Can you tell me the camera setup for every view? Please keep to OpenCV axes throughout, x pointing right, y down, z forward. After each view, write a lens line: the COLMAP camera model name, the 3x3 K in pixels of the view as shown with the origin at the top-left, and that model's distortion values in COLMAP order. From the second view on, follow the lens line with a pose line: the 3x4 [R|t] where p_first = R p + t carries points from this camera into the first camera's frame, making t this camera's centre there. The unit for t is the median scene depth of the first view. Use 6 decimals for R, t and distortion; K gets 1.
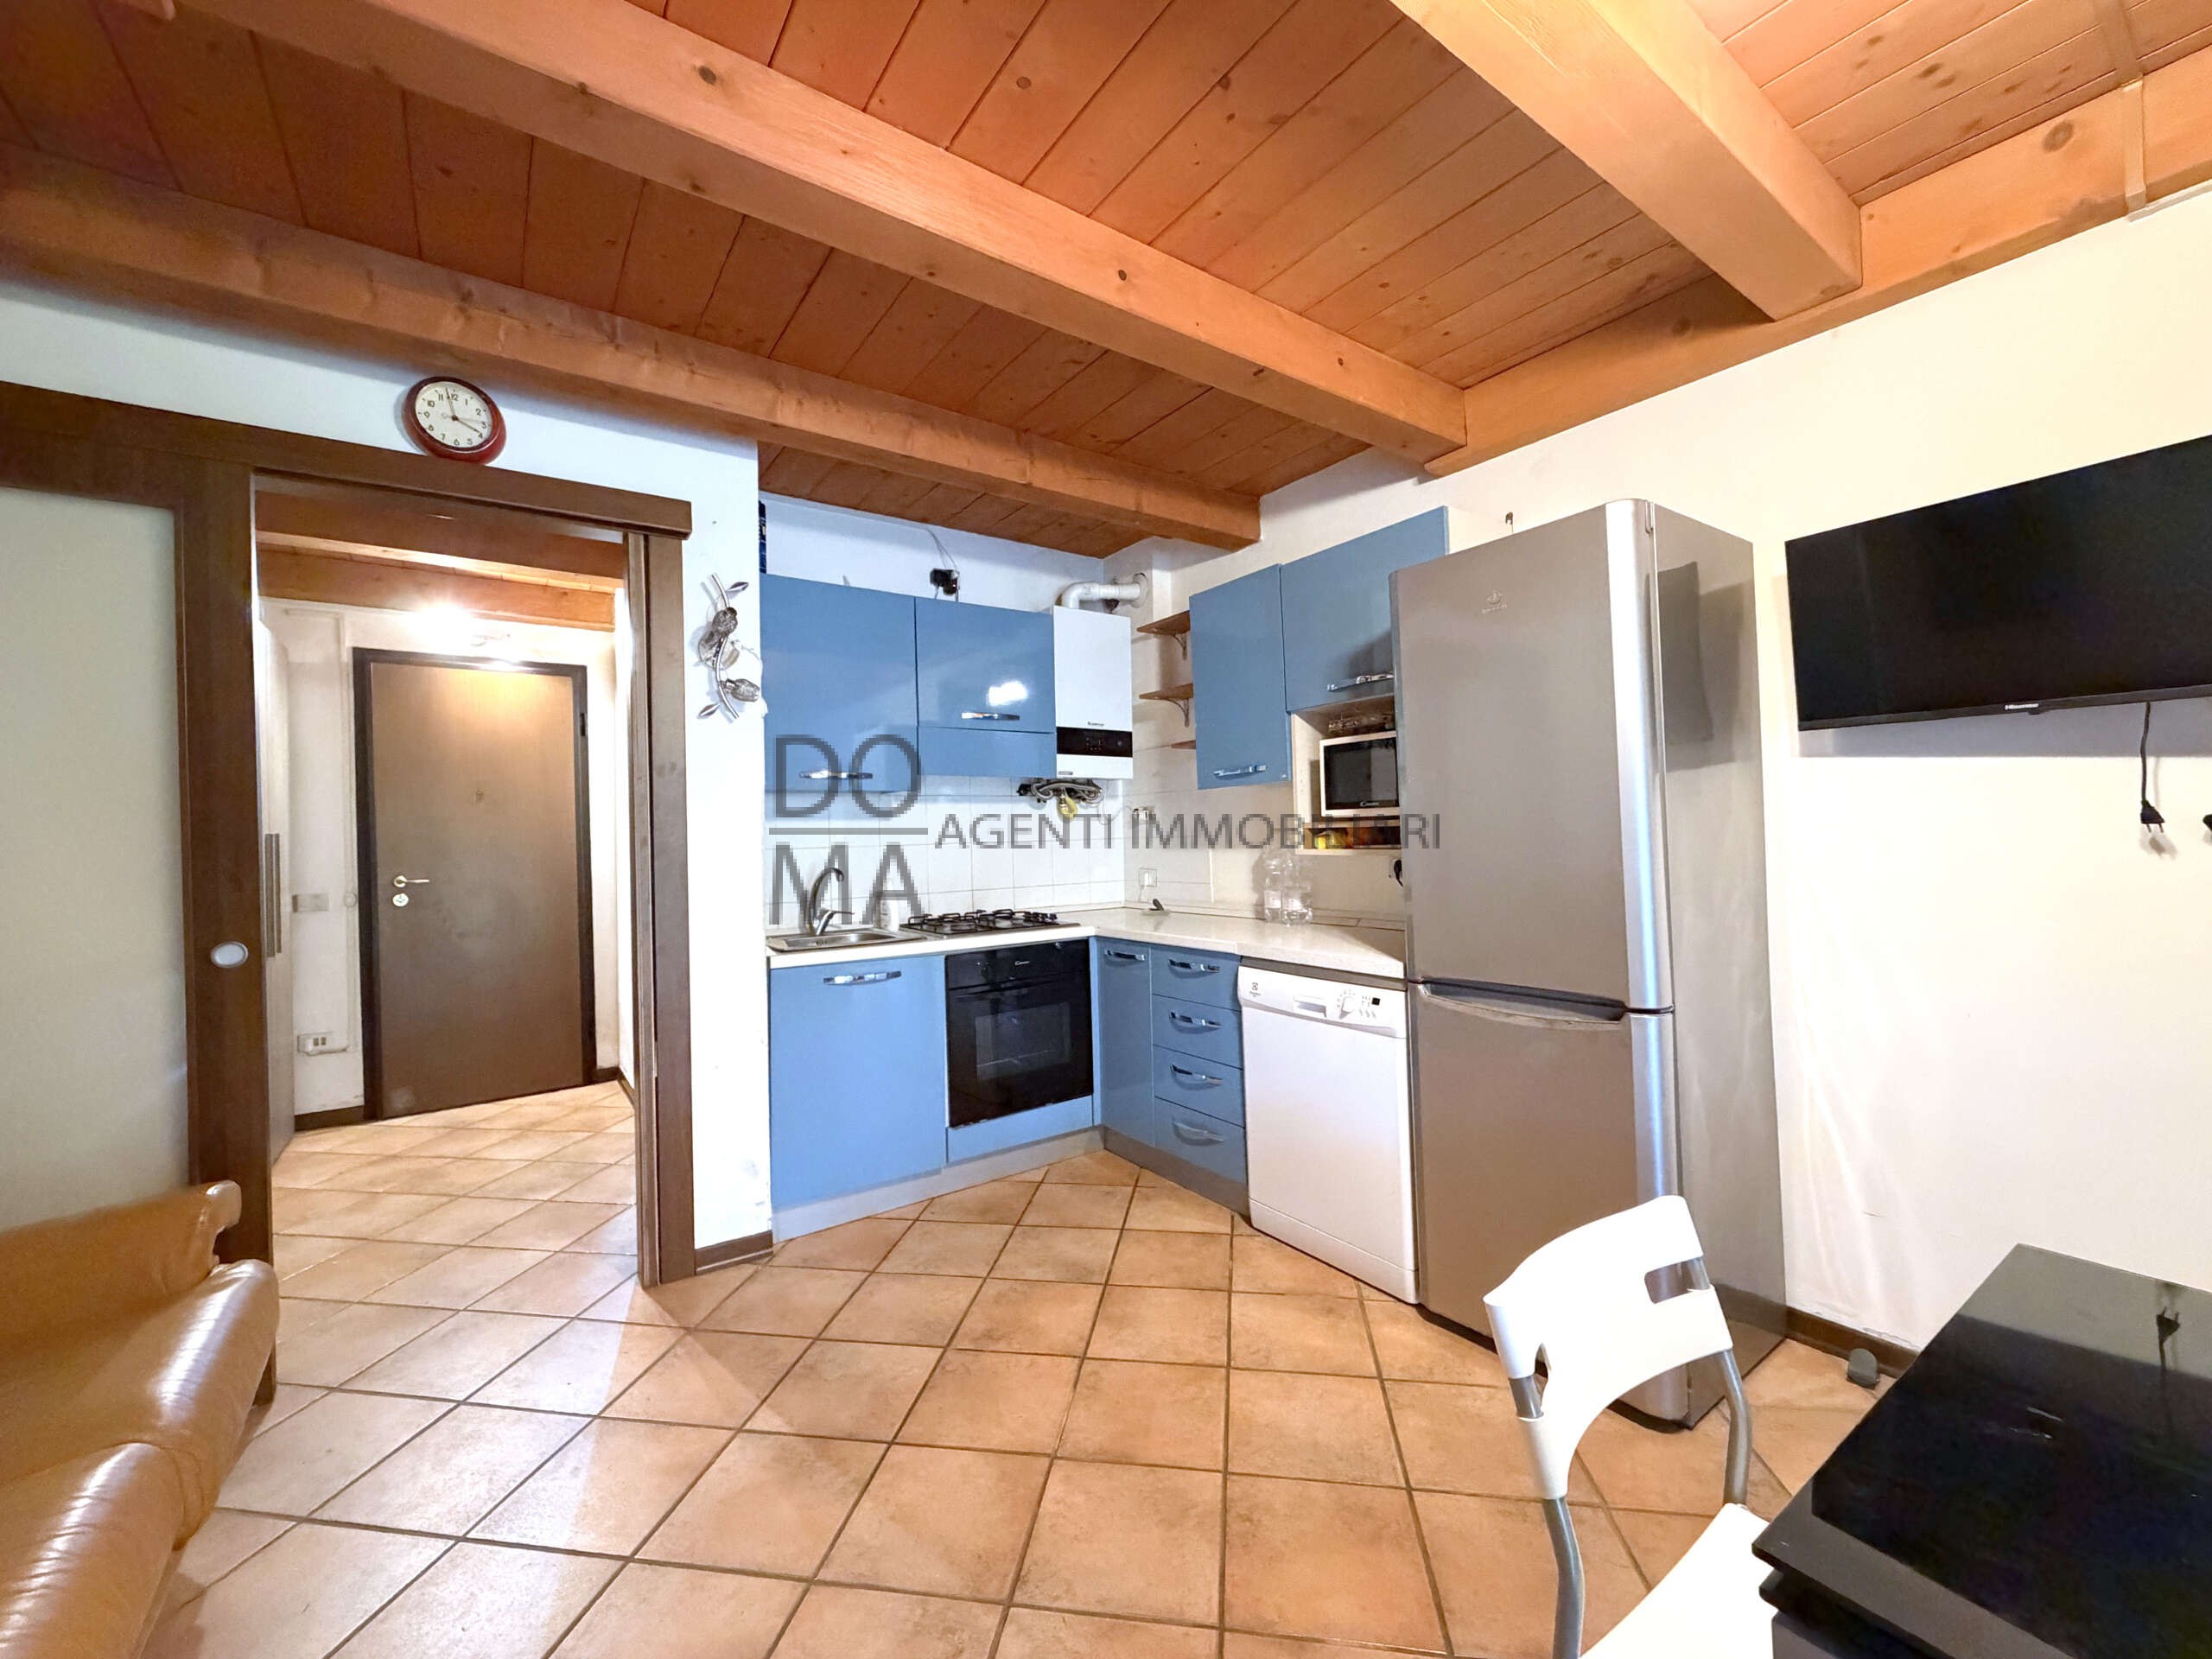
lens RADIAL K [[879.2, 0, 1098.0], [0, 879.2, 830.0], [0, 0, 1]] dist [-0.000325, -0.000138]
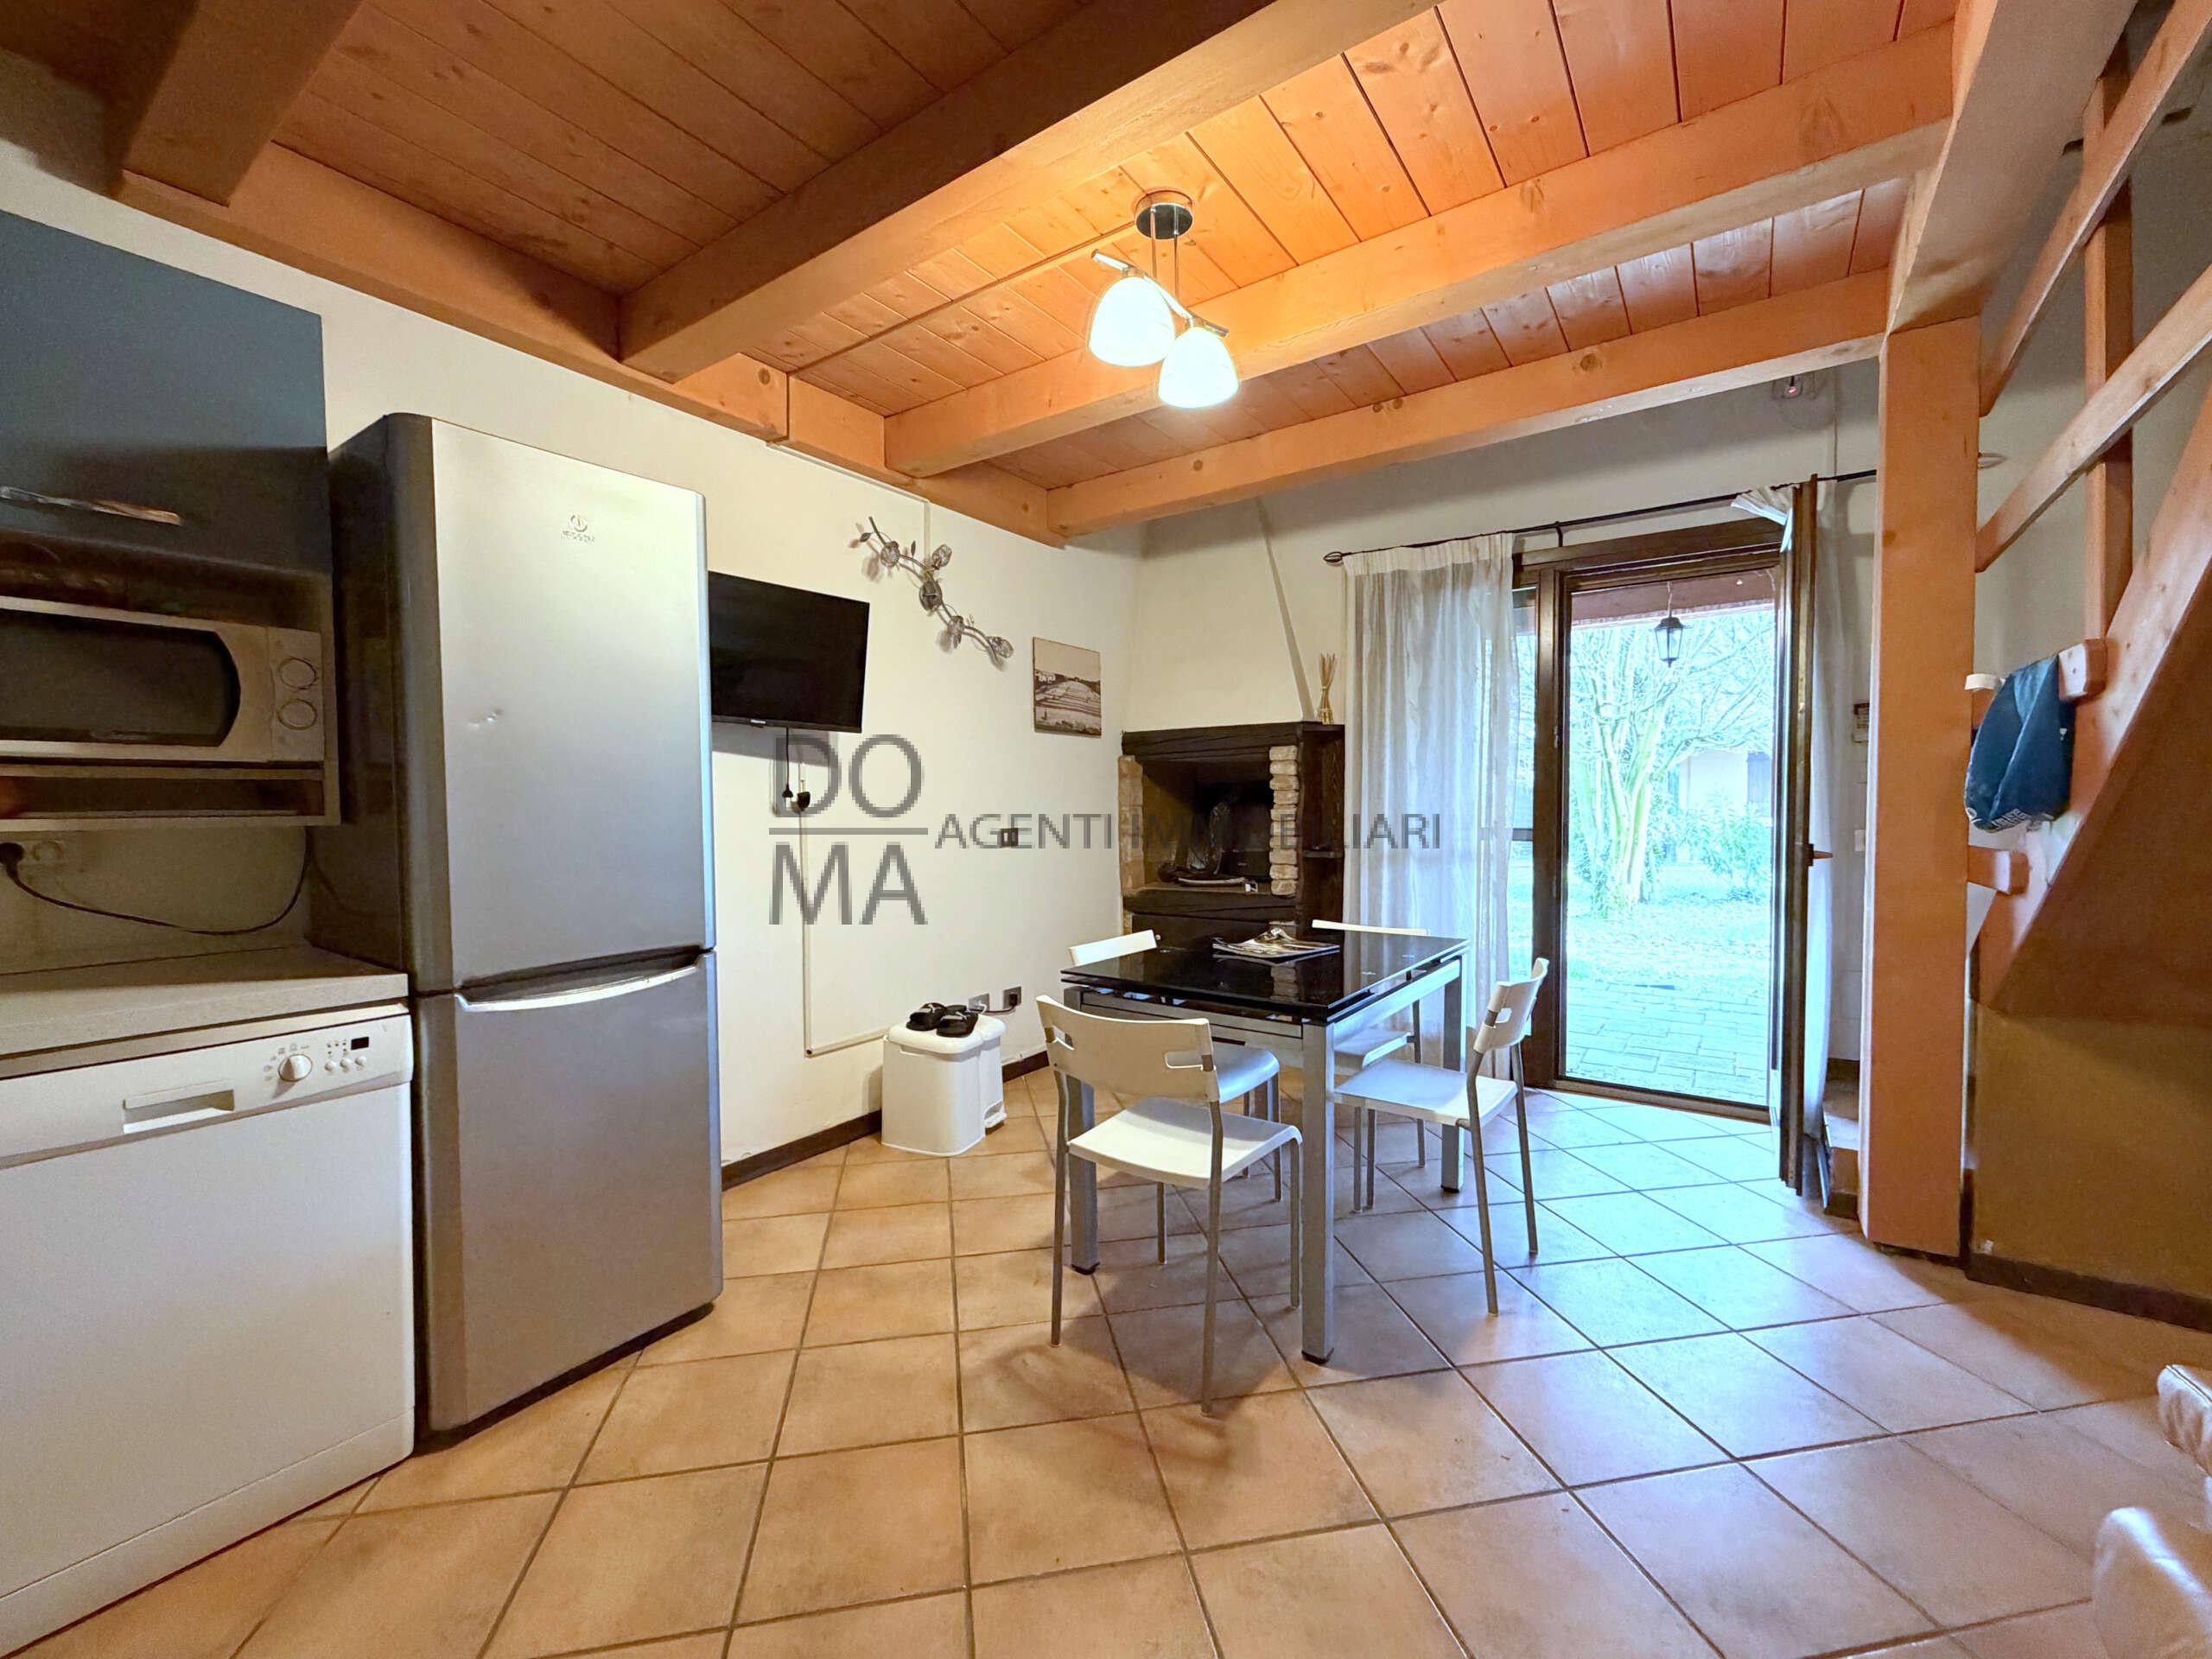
lens RADIAL K [[907.4, 0, 1096.7], [0, 907.4, 830.1], [0, 0, 1]] dist [-0.000689, -0.000053]
pose [[-0.336614, -0.001271, 0.941642, -0.428558], [0.010920, 0.999927, 0.005253, 0.032238], [-0.941579, 0.012051, -0.336575, 0.599573]]
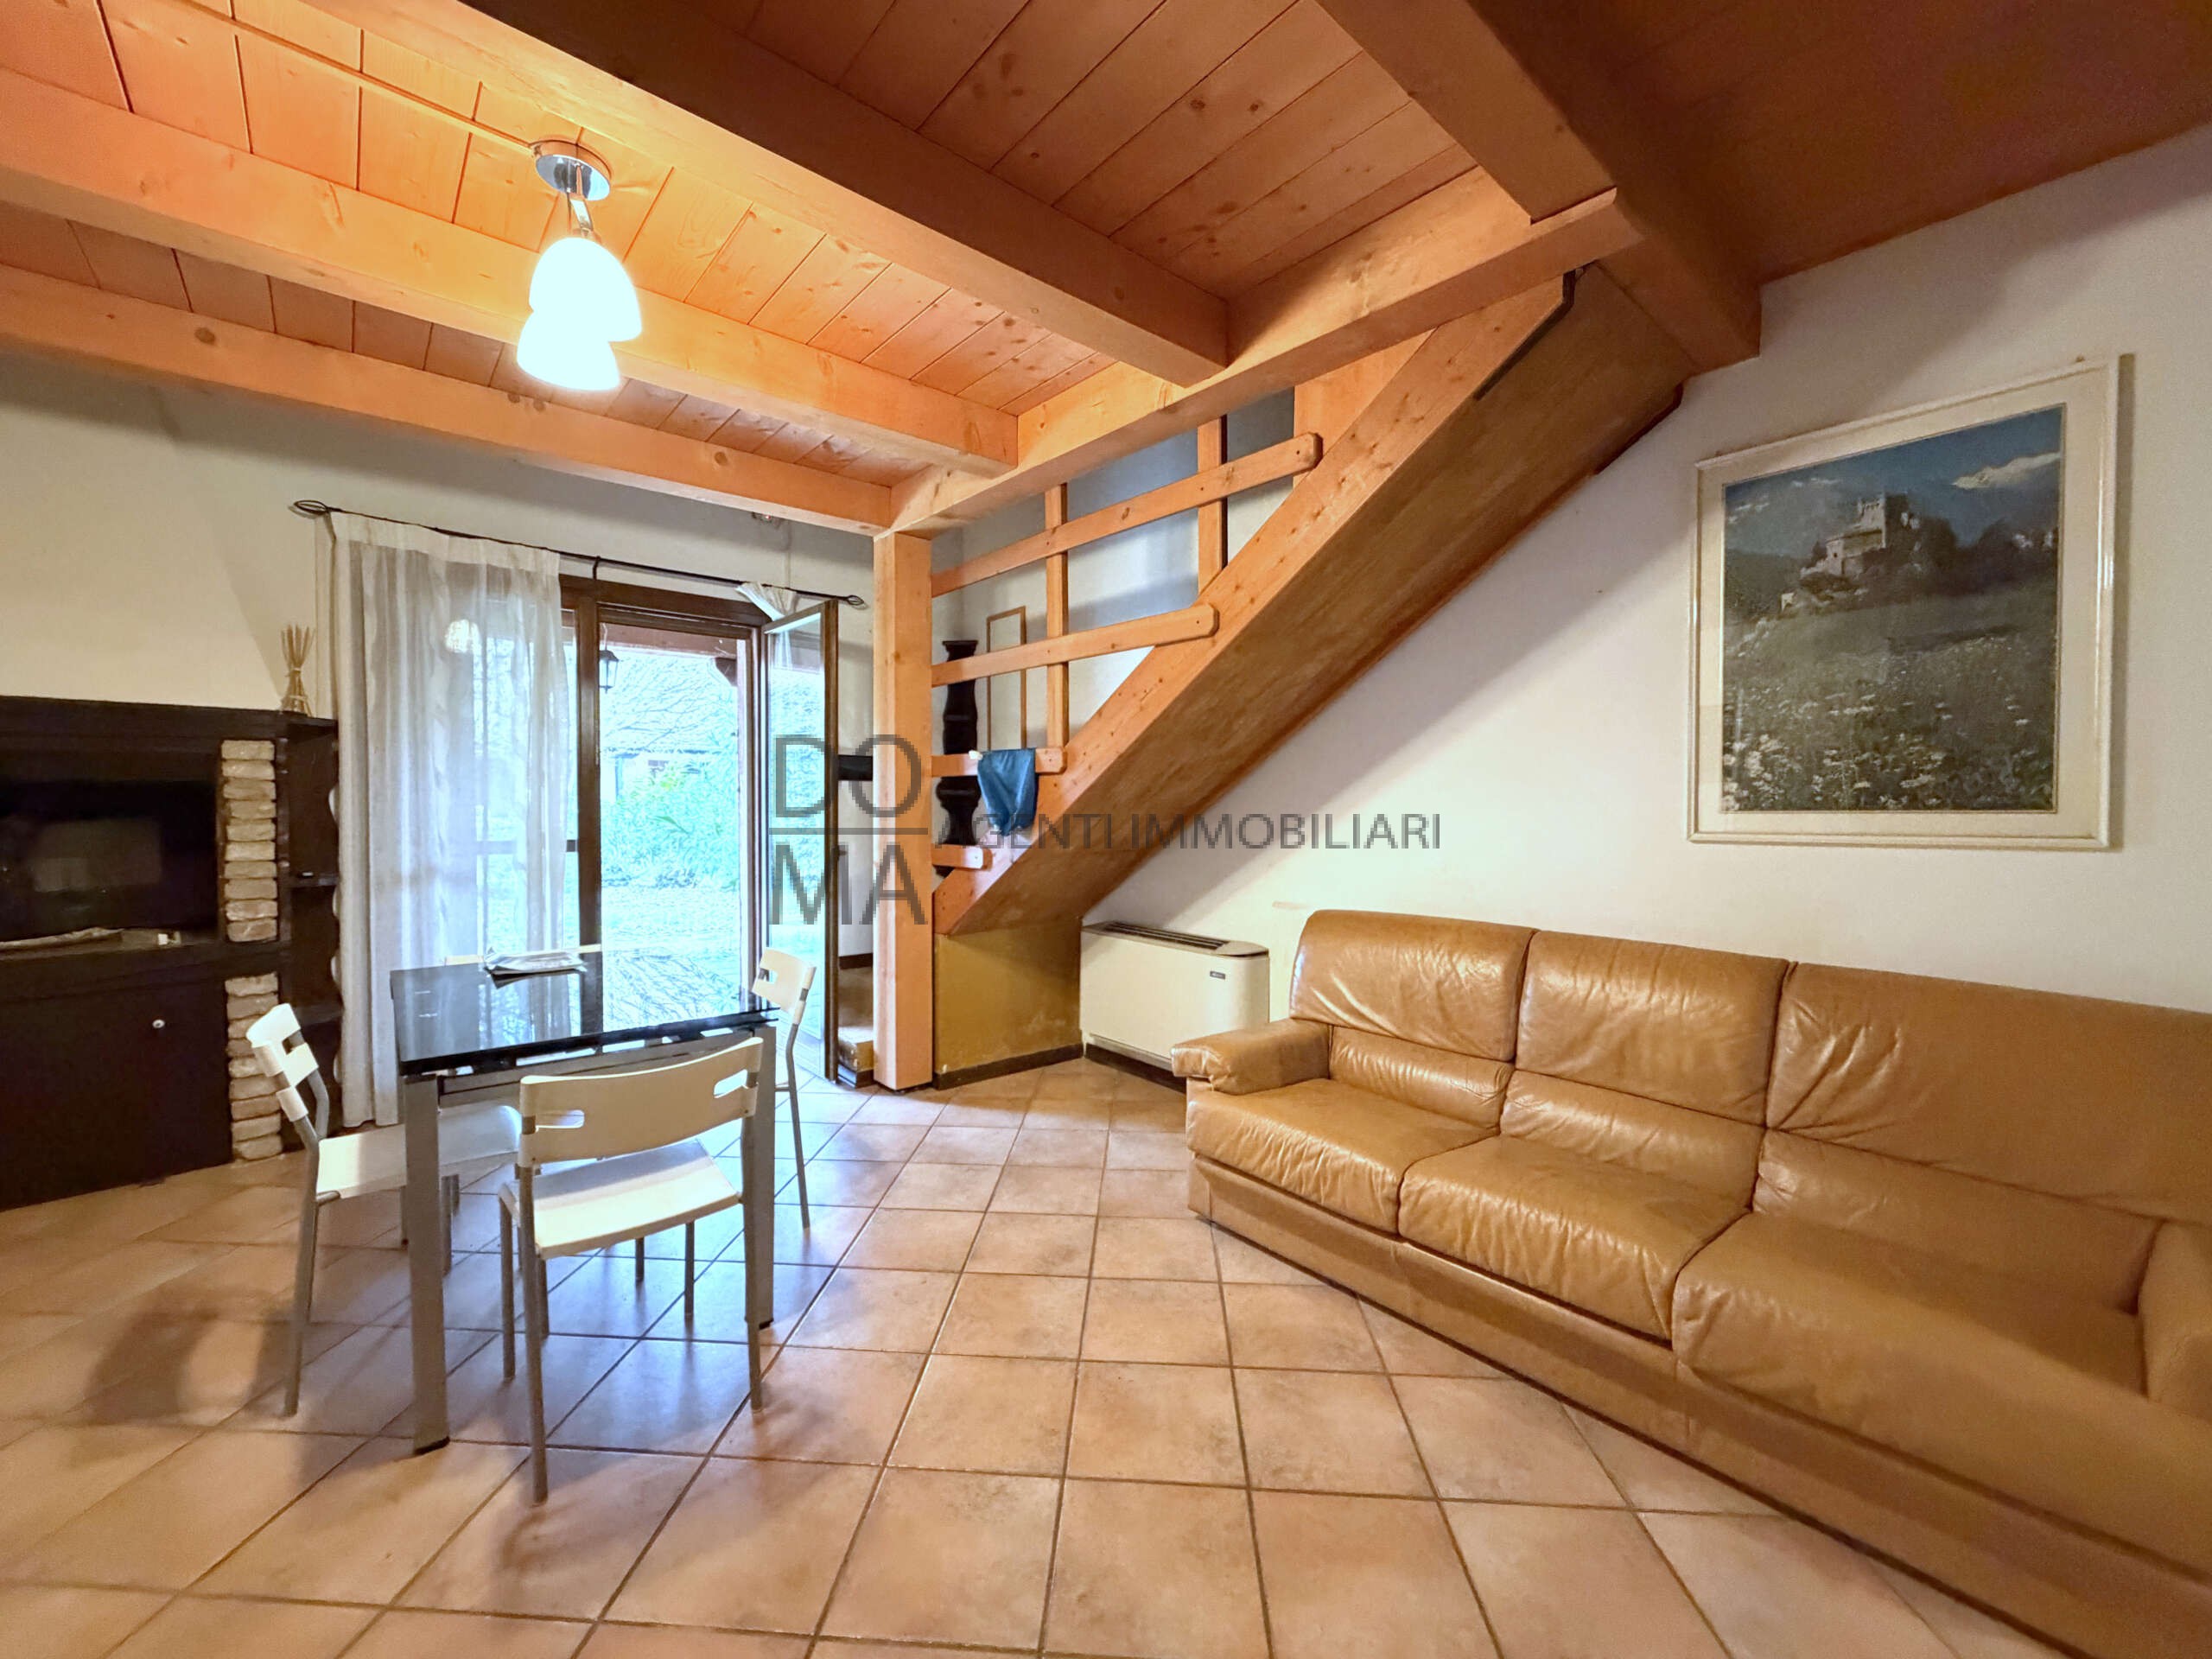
lens RADIAL K [[879.2, 0, 1098.0], [0, 879.2, 830.0], [0, 0, 1]] dist [-0.000325, -0.000138]
pose [[-0.994811, 0.020614, -0.099627, -0.045180], [0.017508, 0.999336, 0.031949, -0.002204], [0.100219, 0.030039, -0.994512, 0.986493]]
